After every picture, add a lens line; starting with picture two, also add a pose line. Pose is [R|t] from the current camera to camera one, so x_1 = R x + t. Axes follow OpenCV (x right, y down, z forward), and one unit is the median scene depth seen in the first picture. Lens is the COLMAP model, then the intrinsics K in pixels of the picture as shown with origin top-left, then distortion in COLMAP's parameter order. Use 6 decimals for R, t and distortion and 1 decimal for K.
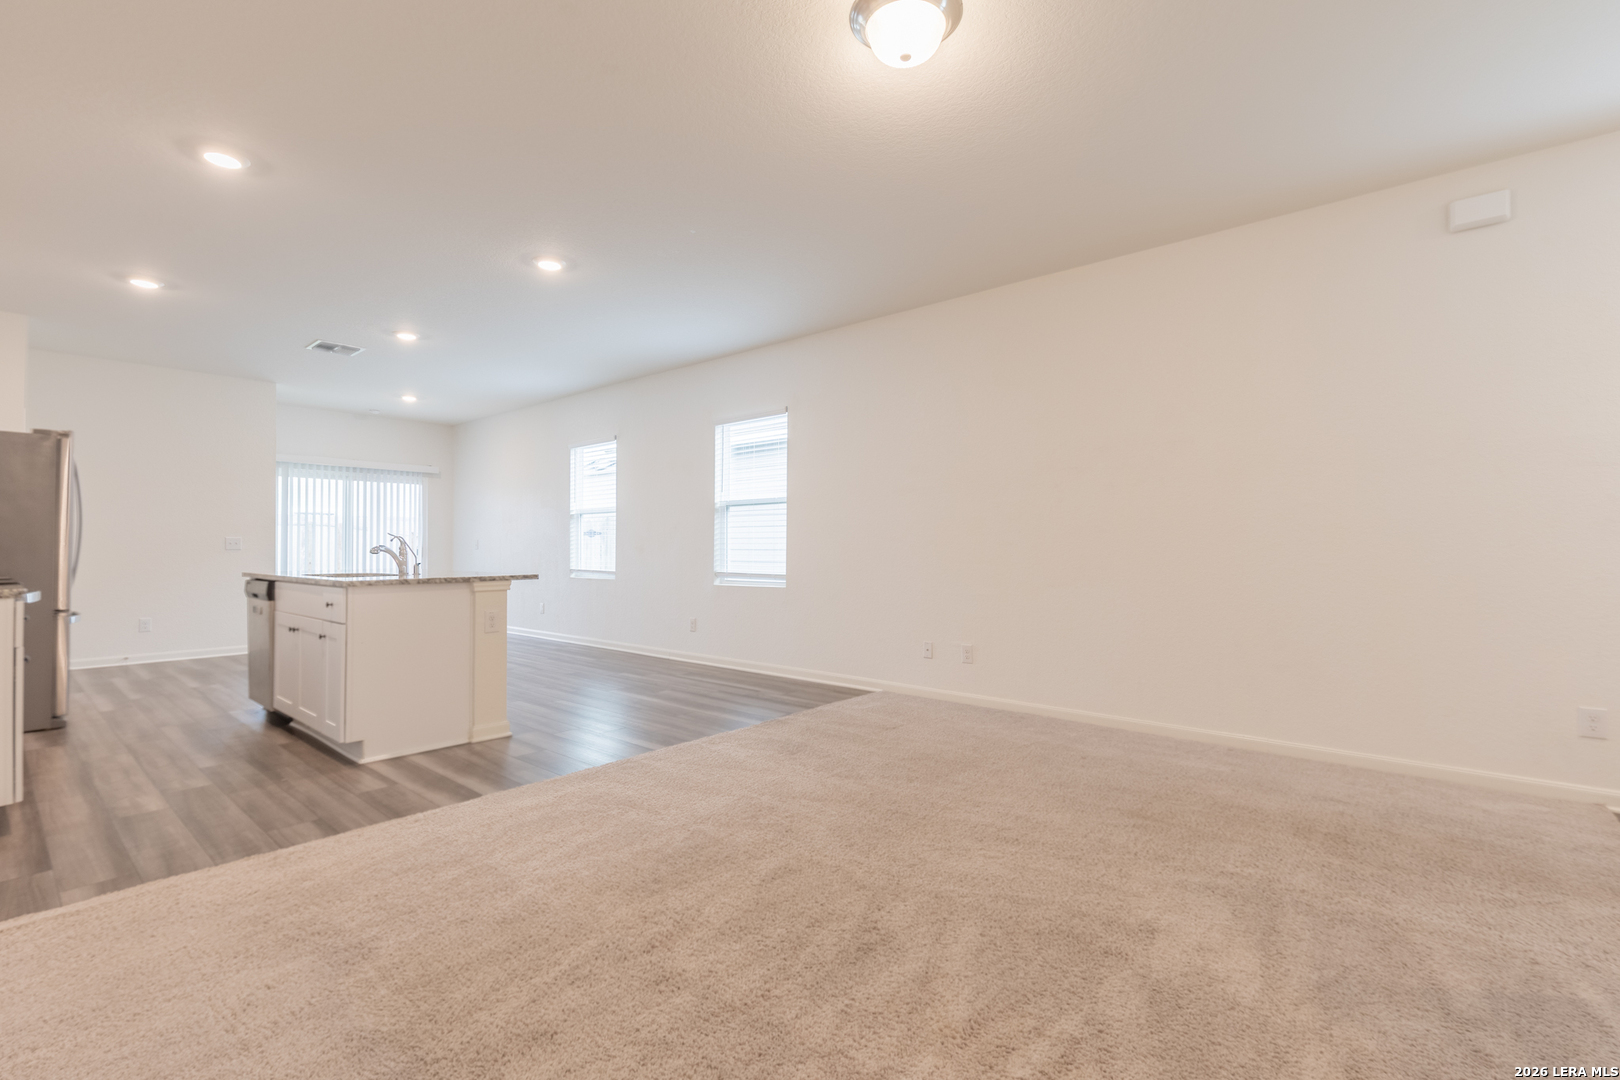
lens RADIAL K [[726.2, 0, 811.4], [0, 726.2, 539.0], [0, 0, 1]] dist [0.007140, -0.001130]
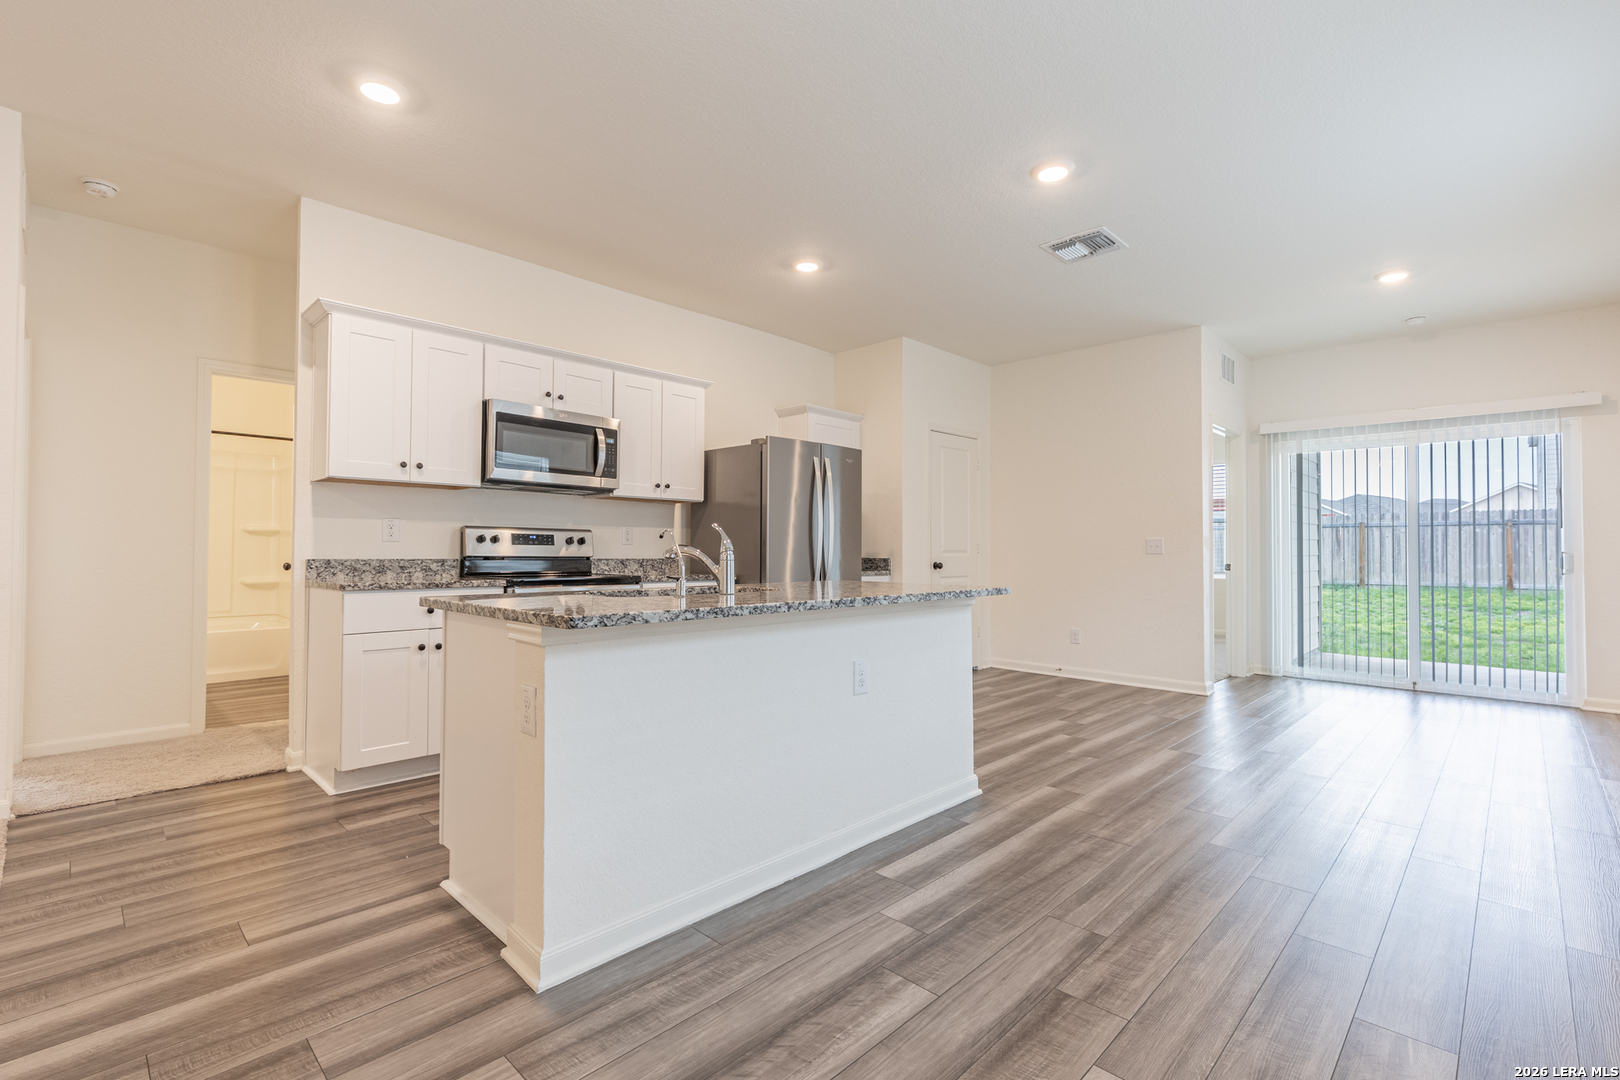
lens RADIAL K [[726.2, 0, 819.6], [0, 726.2, 534.9], [0, 0, 1]] dist [0.007140, -0.001130]
pose [[-0.046221, -0.018931, -0.998752, 0.014009], [0.005246, 0.999802, -0.019194, 0.017426], [0.998917, -0.006127, -0.046112, 1.665619]]
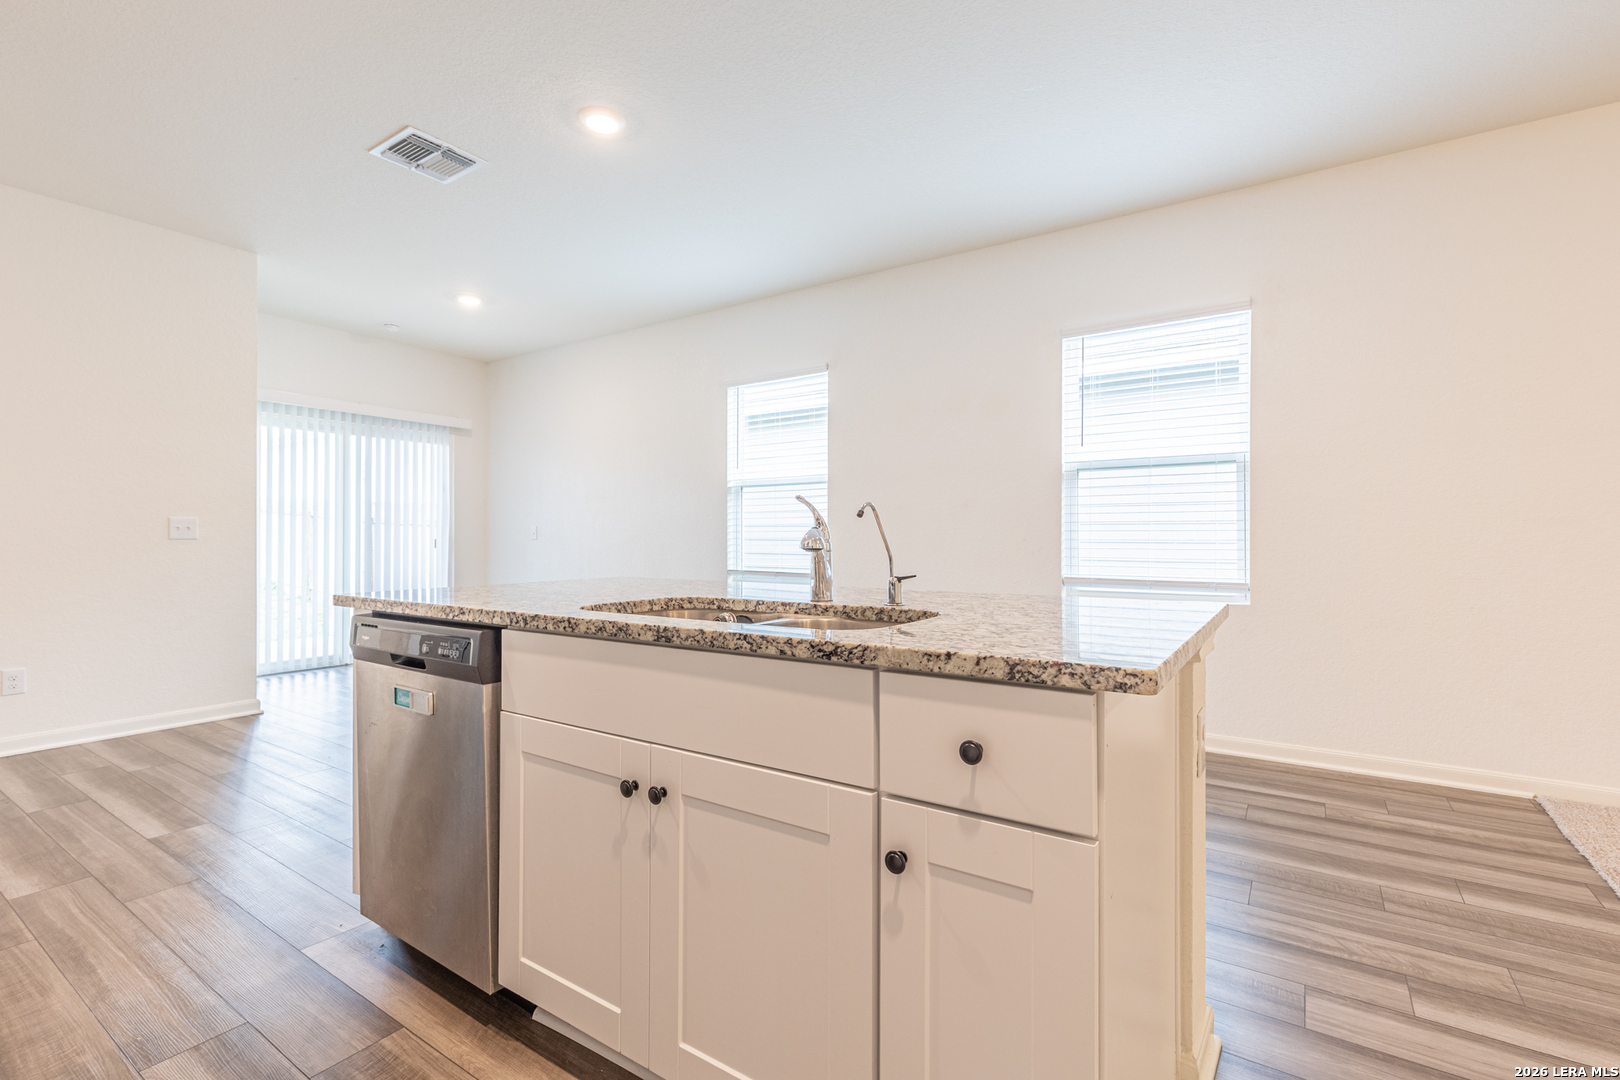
lens RADIAL K [[726.2, 0, 815.8], [0, 726.2, 534.0], [0, 0, 1]] dist [0.007140, -0.001130]
pose [[0.992092, 0.001945, 0.125494, -0.928673], [-0.002644, 0.999982, 0.005407, 0.014431], [-0.125481, -0.005696, 0.992080, 0.930109]]
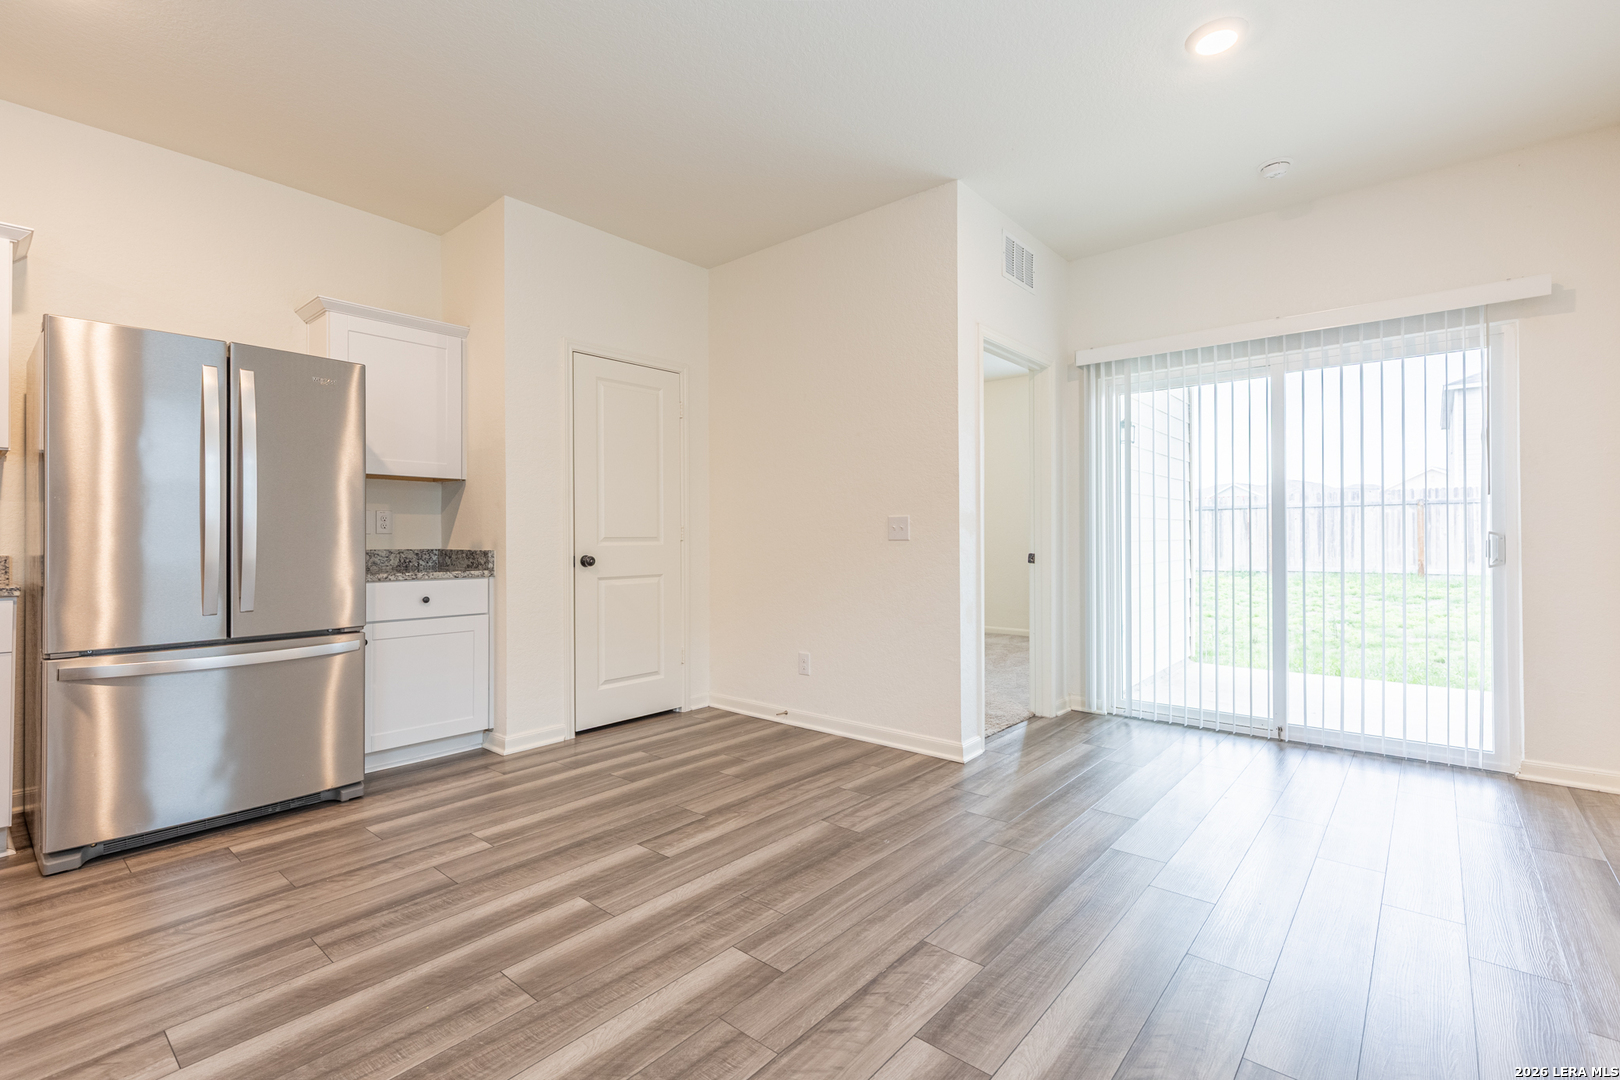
lens RADIAL K [[726.2, 0, 819.6], [0, 726.2, 533.2], [0, 0, 1]] dist [0.007140, -0.001130]
pose [[0.018998, -0.004387, -0.999810, -0.707763], [0.013308, 0.999903, -0.004135, 0.026656], [0.999731, -0.013227, 0.019054, 2.304107]]
